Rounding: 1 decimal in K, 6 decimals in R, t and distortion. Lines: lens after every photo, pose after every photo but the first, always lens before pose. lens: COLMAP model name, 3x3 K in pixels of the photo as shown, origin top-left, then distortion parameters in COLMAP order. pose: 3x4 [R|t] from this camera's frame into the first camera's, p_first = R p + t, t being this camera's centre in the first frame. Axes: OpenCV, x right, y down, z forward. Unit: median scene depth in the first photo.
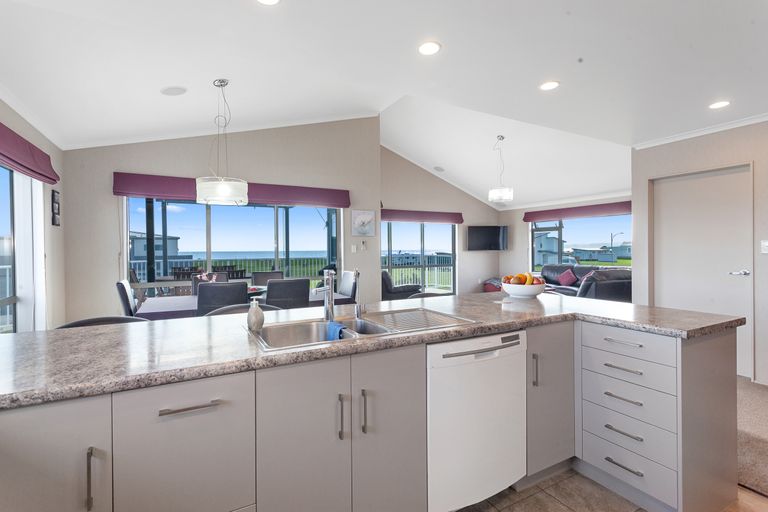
lens RADIAL K [[368.8, 0, 384.0], [0, 368.8, 256.0], [0, 0, 1]] dist [-0.001510, -0.000085]
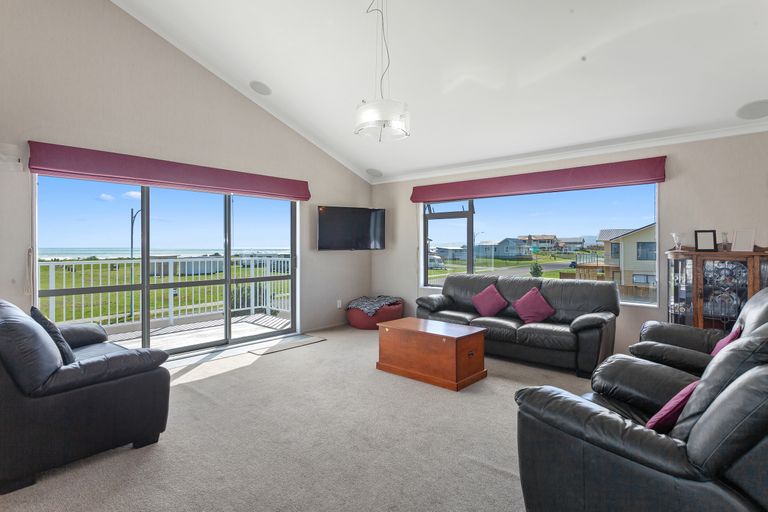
lens RADIAL K [[392.2, 0, 386.0], [0, 392.2, 248.8], [0, 0, 1]] dist [0.000135, -0.000055]
pose [[0.936866, 0.008045, 0.349596, 0.119086], [-0.003329, 0.999895, -0.014088, -0.008776], [-0.349673, 0.012035, 0.936795, 0.420438]]
